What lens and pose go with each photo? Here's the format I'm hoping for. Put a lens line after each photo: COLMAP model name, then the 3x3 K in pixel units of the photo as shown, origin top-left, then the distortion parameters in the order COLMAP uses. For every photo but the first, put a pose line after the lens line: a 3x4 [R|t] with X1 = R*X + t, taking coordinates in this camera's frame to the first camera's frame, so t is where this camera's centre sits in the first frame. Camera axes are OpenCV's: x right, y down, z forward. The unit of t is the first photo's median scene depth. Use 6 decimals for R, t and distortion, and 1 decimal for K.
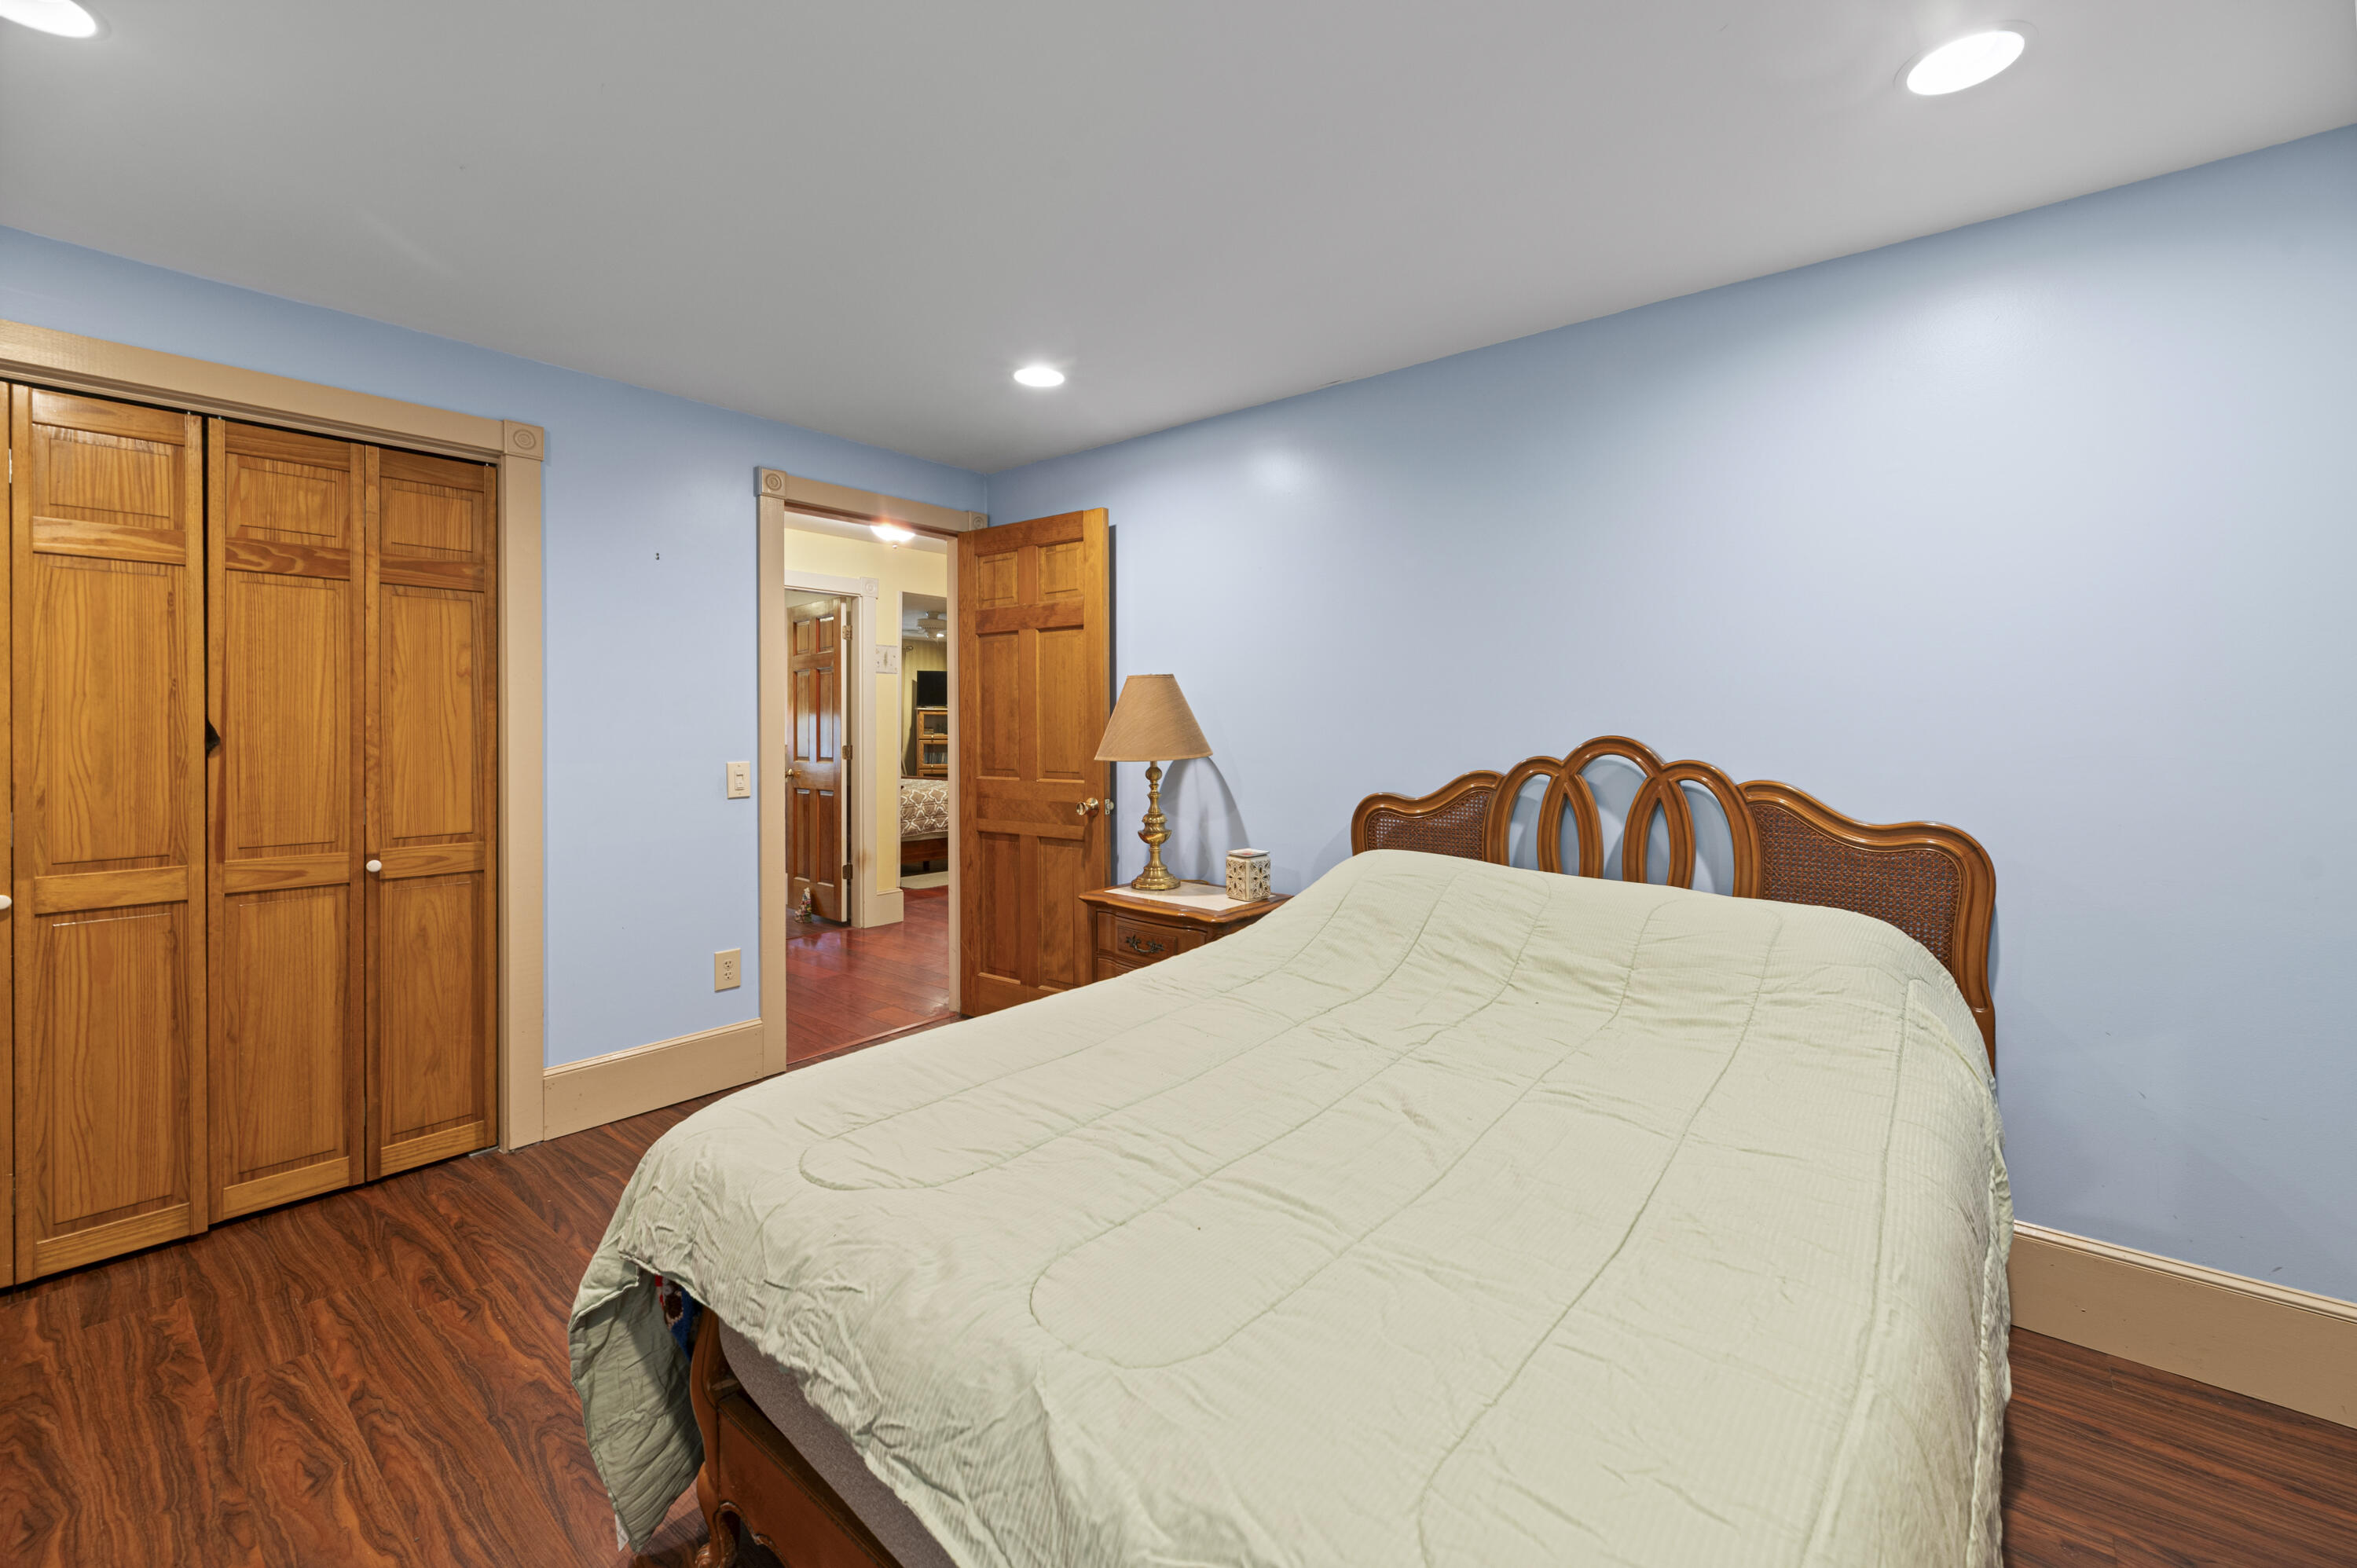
lens RADIAL K [[954.8, 0, 1190.5], [0, 954.8, 730.8], [0, 0, 1]] dist [0.008644, -0.001303]
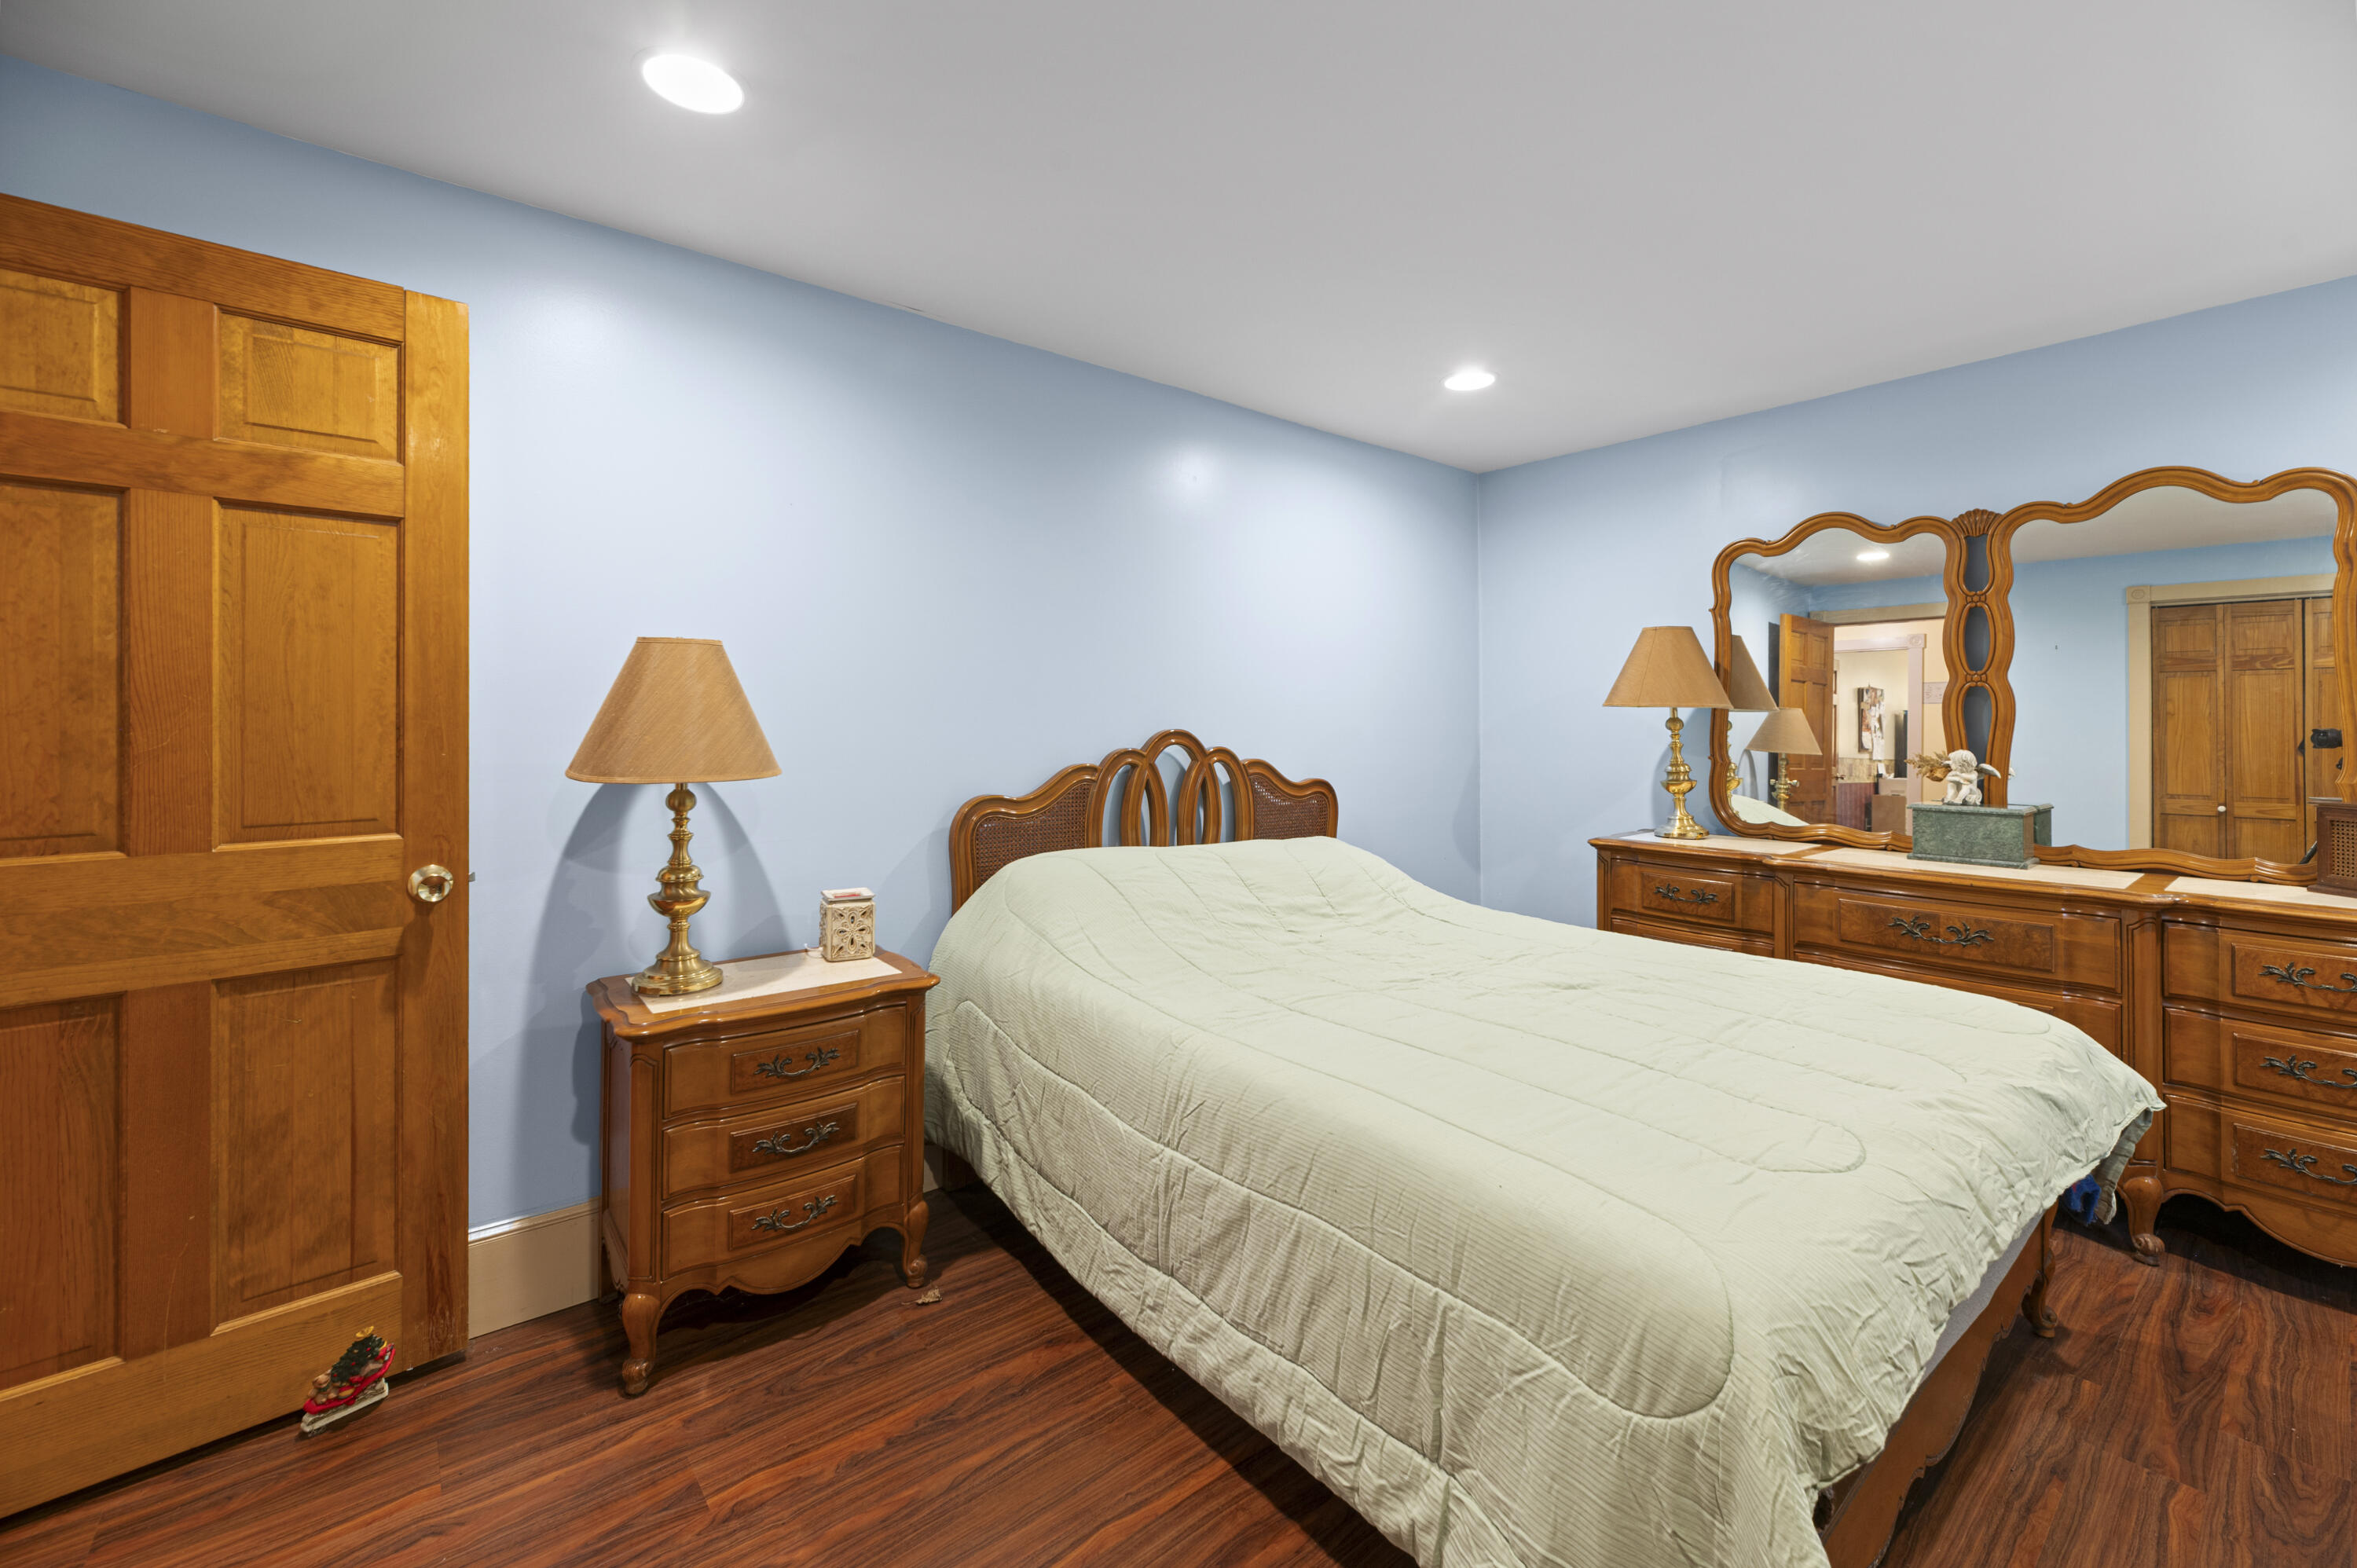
lens RADIAL K [[954.8, 0, 1223.1], [0, 954.8, 711.4], [0, 0, 1]] dist [0.008644, -0.001303]
pose [[0.173082, 0.007854, 0.984876, -0.519439], [0.005070, 0.999948, -0.008866, -0.004352], [-0.984894, 0.006528, 0.173033, 0.487194]]
